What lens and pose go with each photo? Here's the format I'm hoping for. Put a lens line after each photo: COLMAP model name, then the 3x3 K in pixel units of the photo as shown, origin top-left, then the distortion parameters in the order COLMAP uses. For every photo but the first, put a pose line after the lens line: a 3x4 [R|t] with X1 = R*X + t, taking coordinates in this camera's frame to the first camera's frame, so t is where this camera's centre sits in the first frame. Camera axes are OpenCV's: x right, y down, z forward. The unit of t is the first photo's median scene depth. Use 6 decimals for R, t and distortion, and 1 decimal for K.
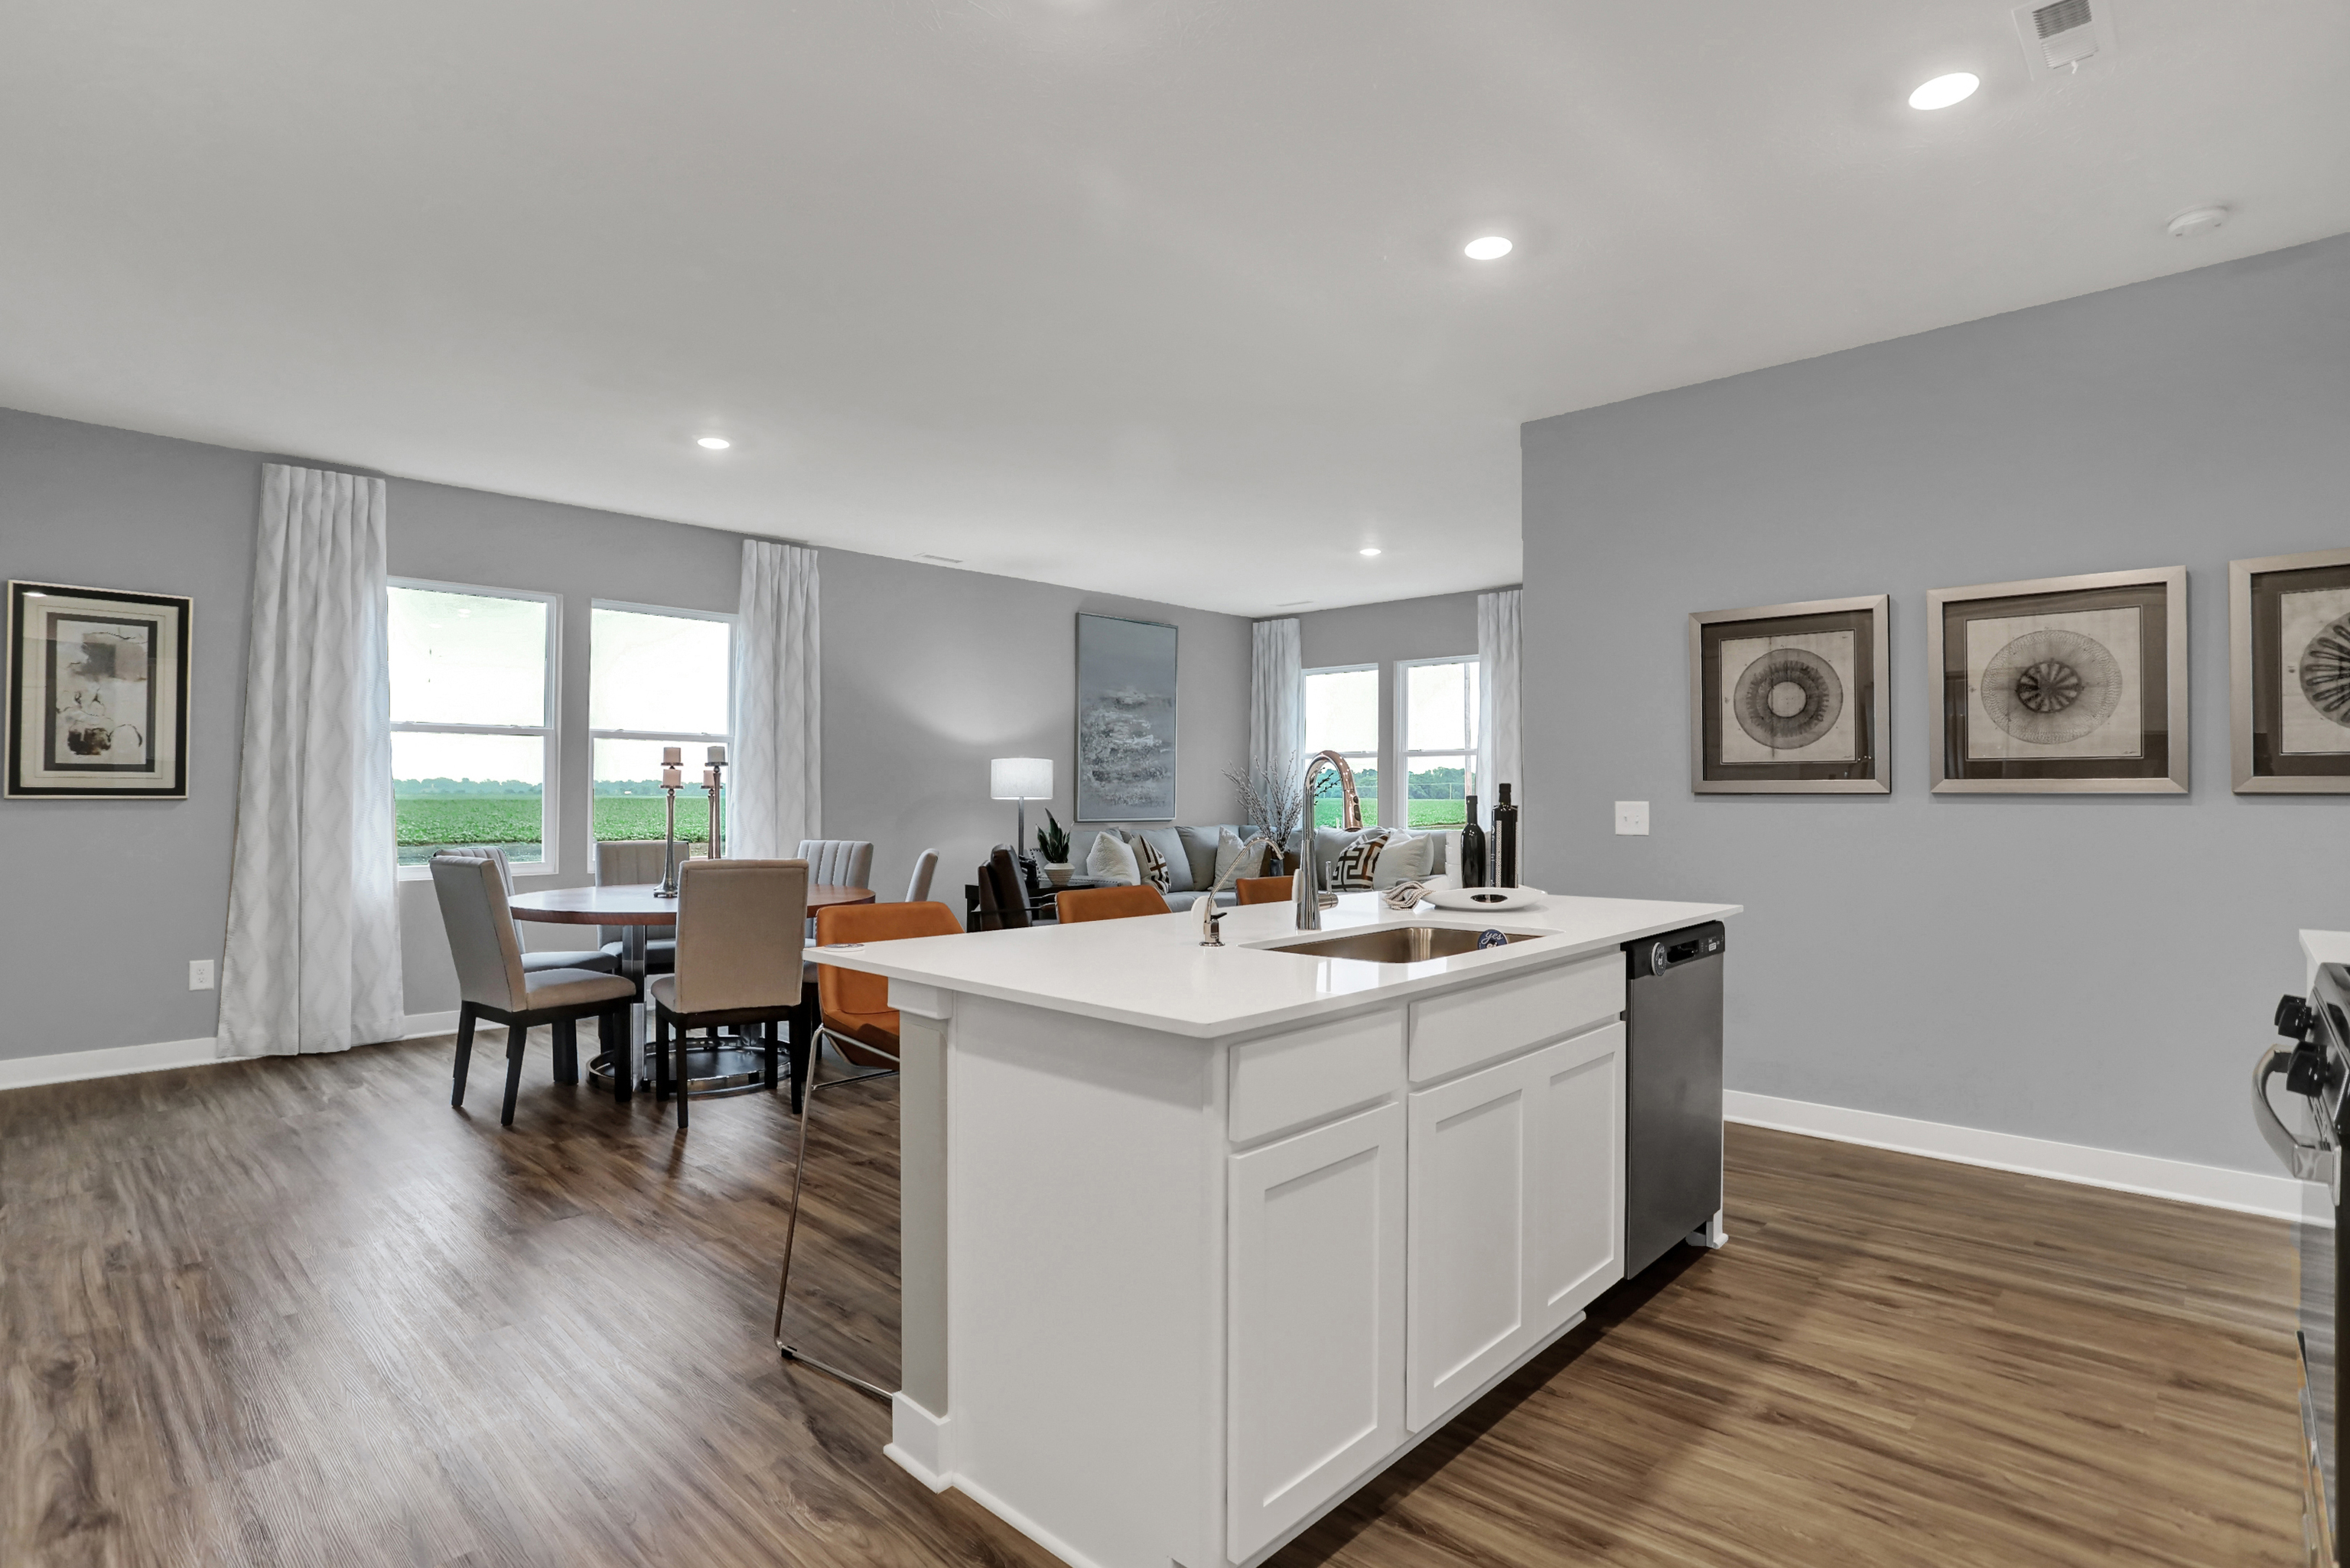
lens RADIAL K [[1169.3, 0, 1178.2], [0, 1169.3, 761.7], [0, 0, 1]] dist [-0.041636, 0.001980]
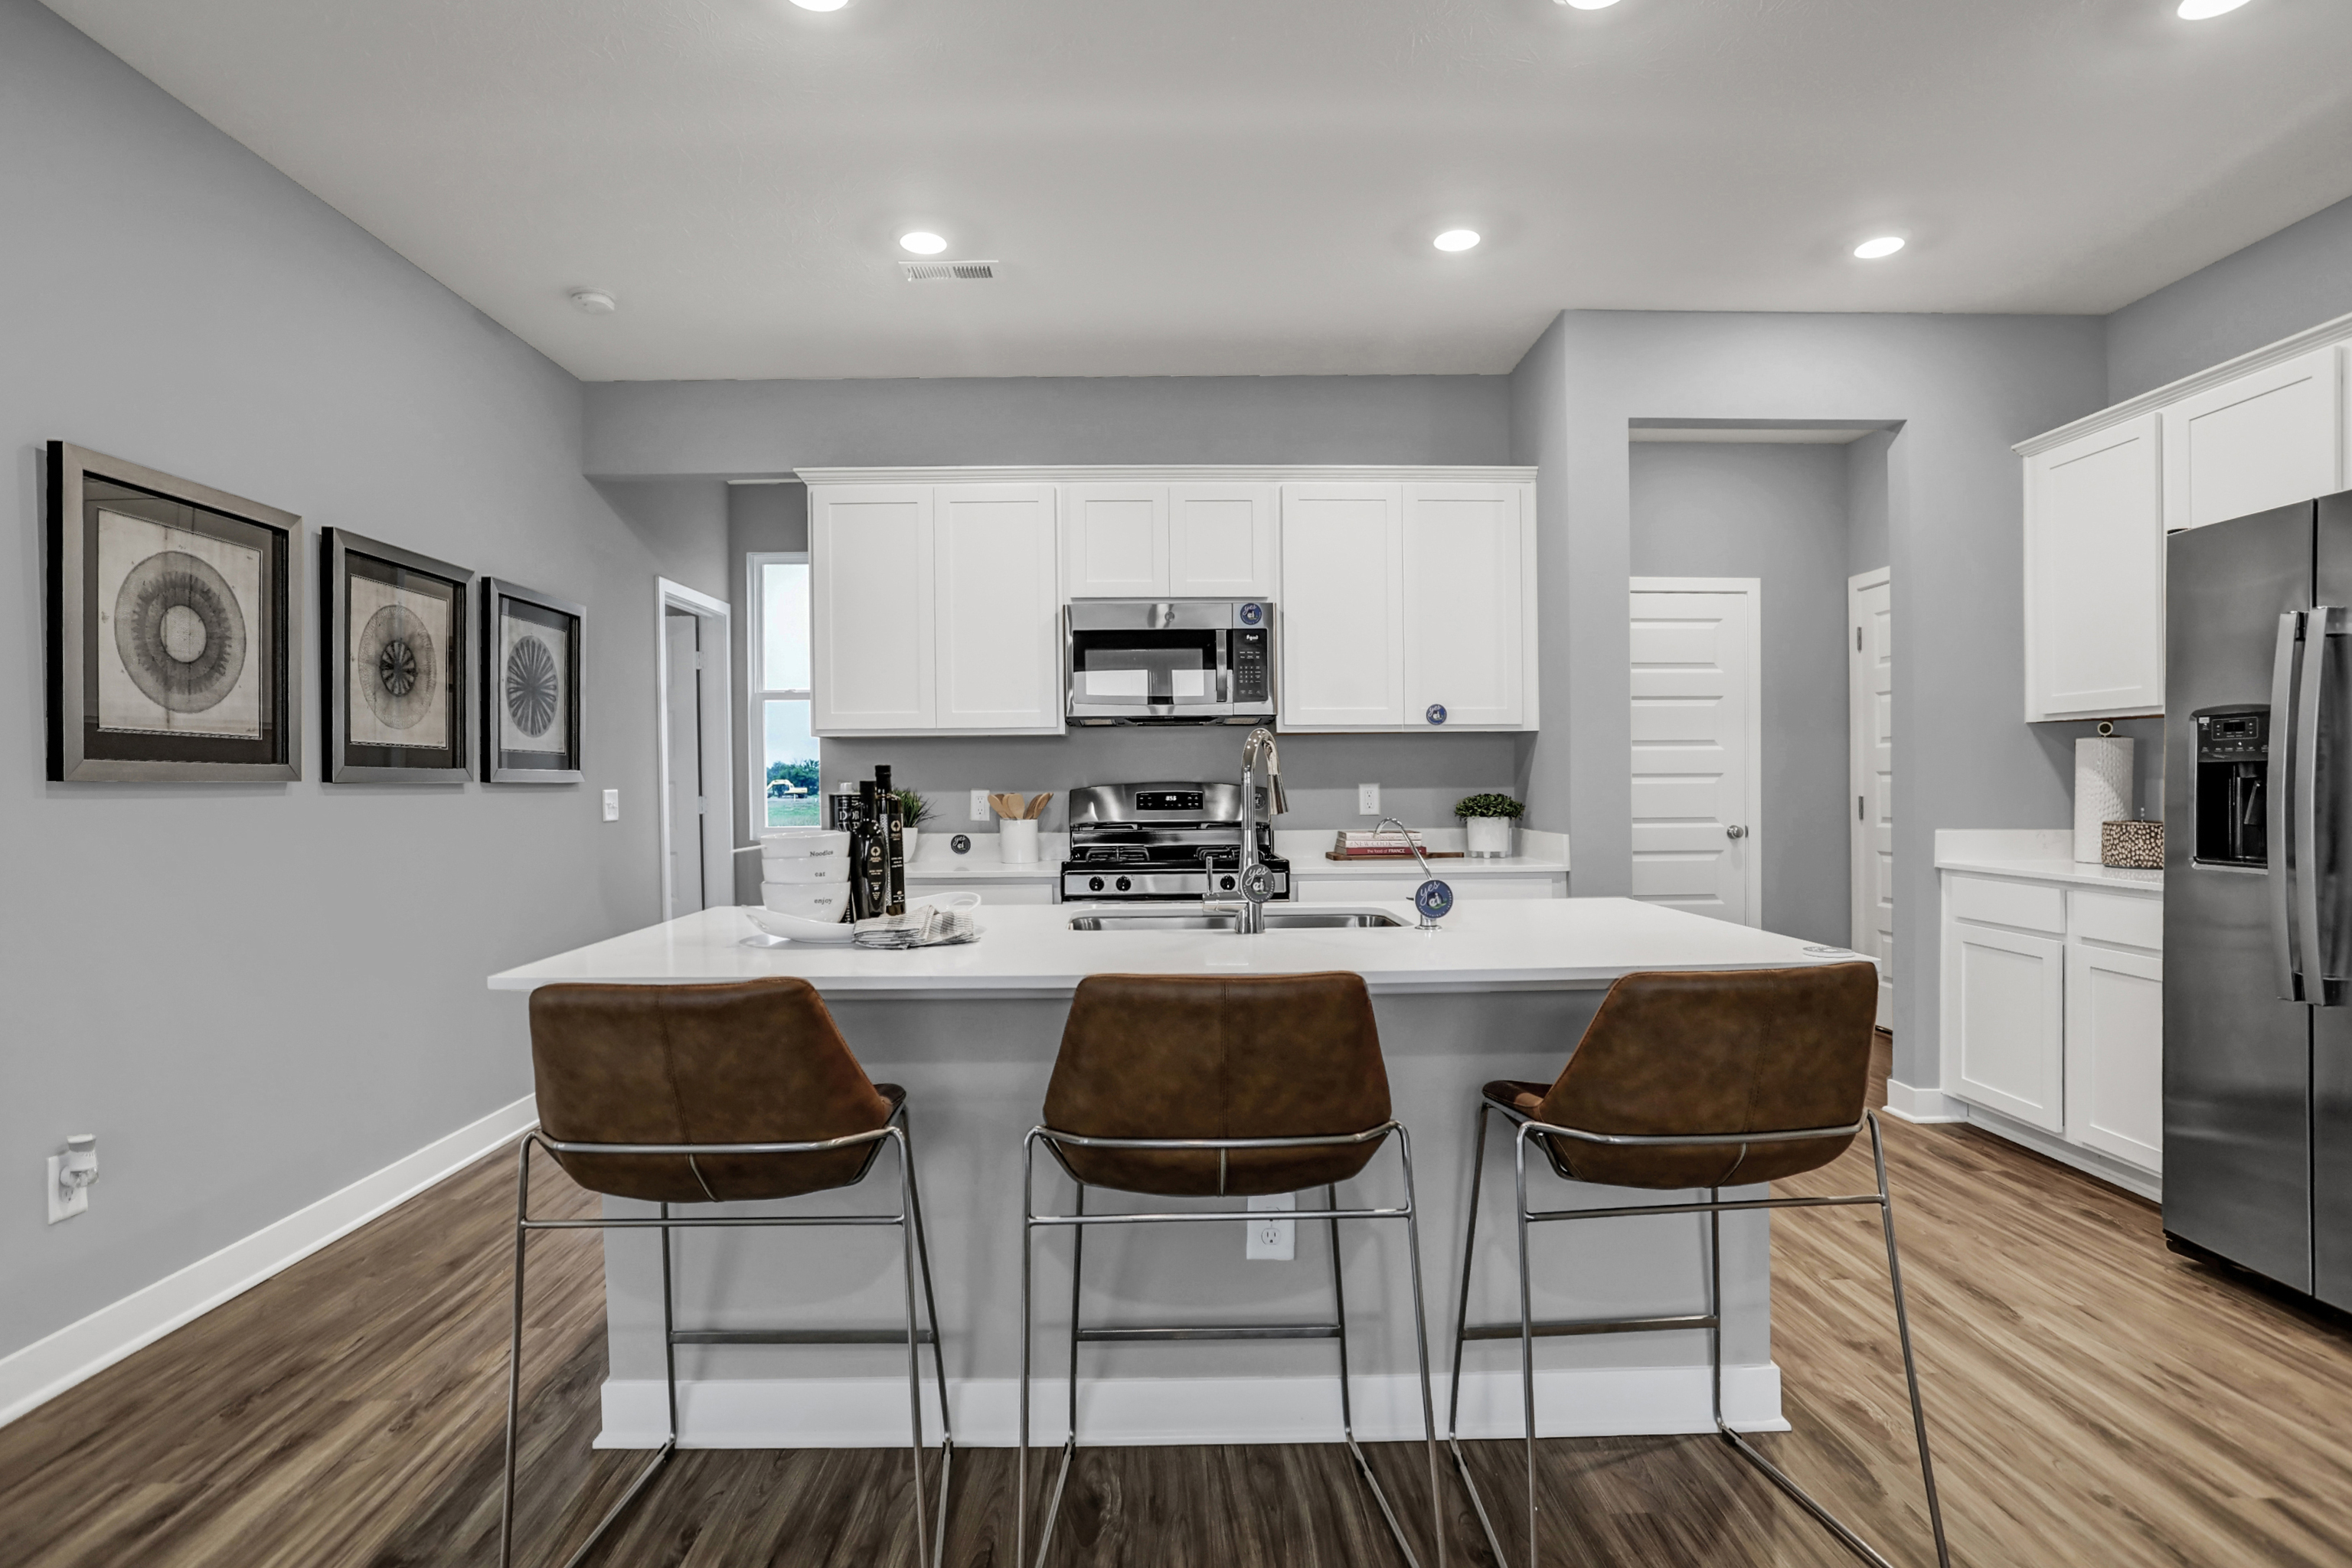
lens RADIAL K [[1170.4, 0, 1161.4], [0, 1170.4, 799.6], [0, 0, 1]] dist [-0.041636, 0.001980]
pose [[-0.703271, -0.008095, 0.710876, -0.284871], [-0.015656, 0.999869, -0.004102, 0.030193], [-0.710749, -0.014015, -0.703306, 1.045344]]
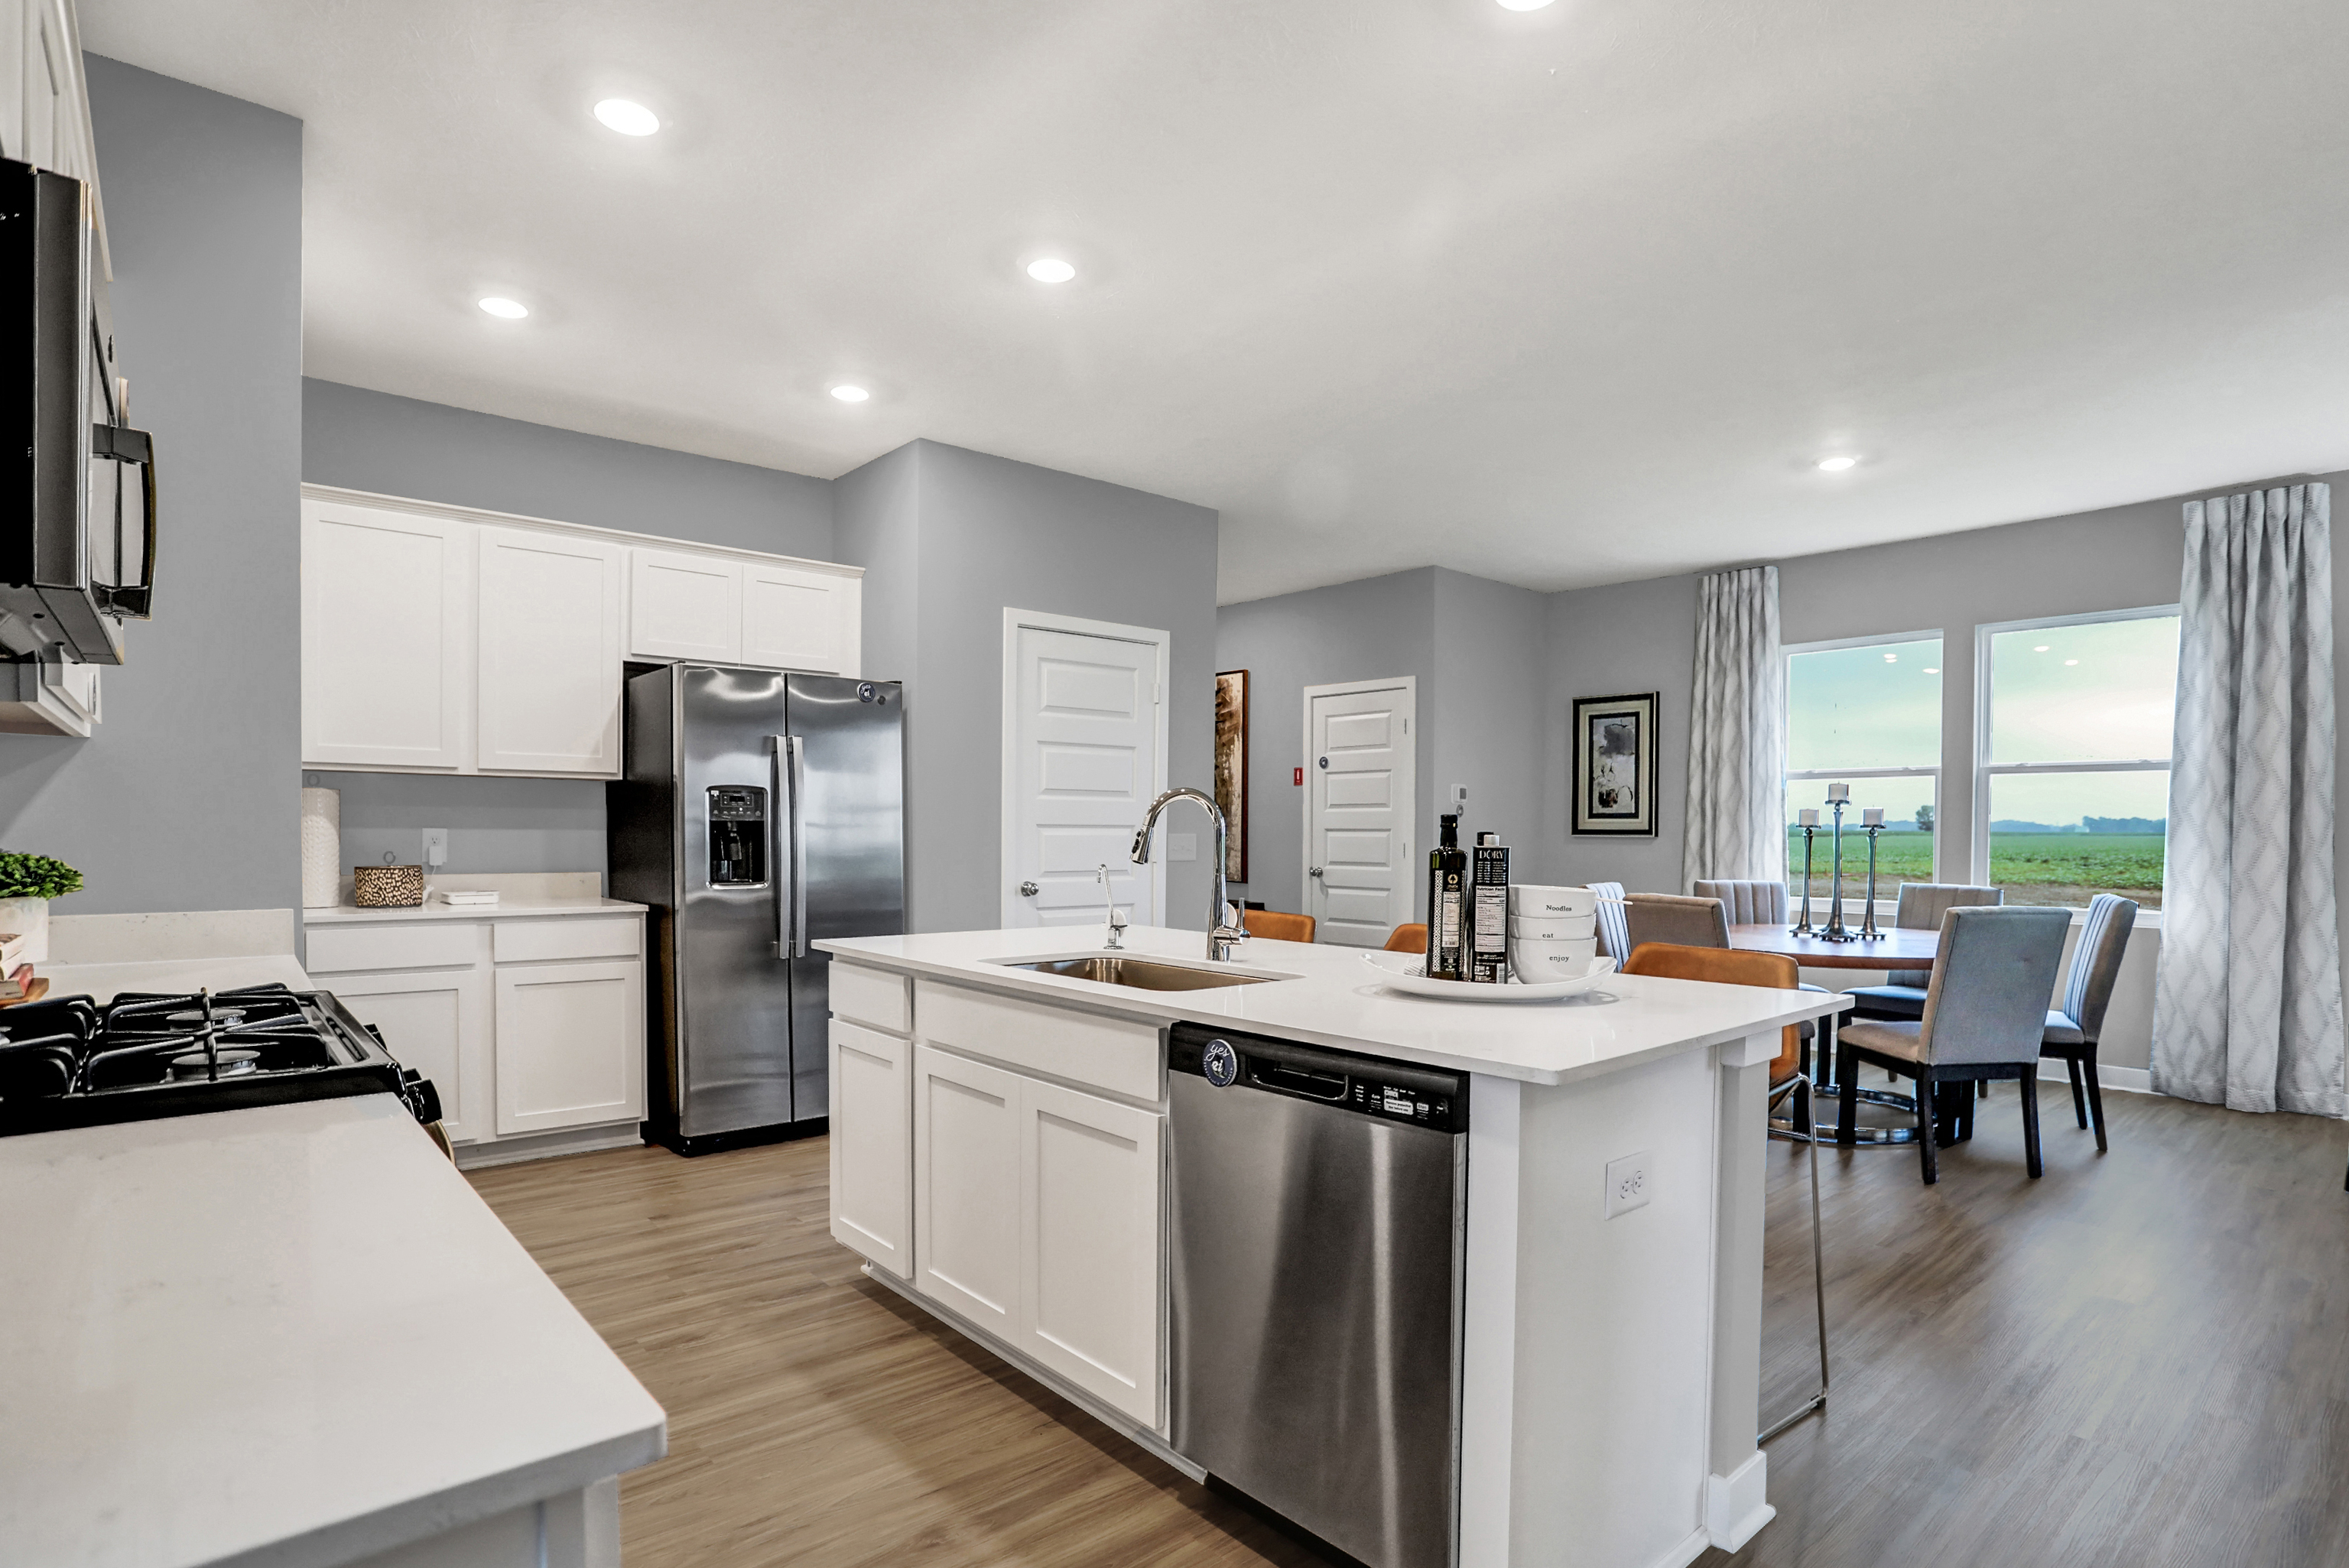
lens RADIAL K [[1168.8, 0, 1161.3], [0, 1168.8, 803.3], [0, 0, 1]] dist [-0.041636, 0.001980]
pose [[-0.103727, -0.023976, -0.994317, 0.730581], [0.022770, 0.999390, -0.026474, 0.018361], [0.994345, -0.025387, -0.103117, 0.668628]]
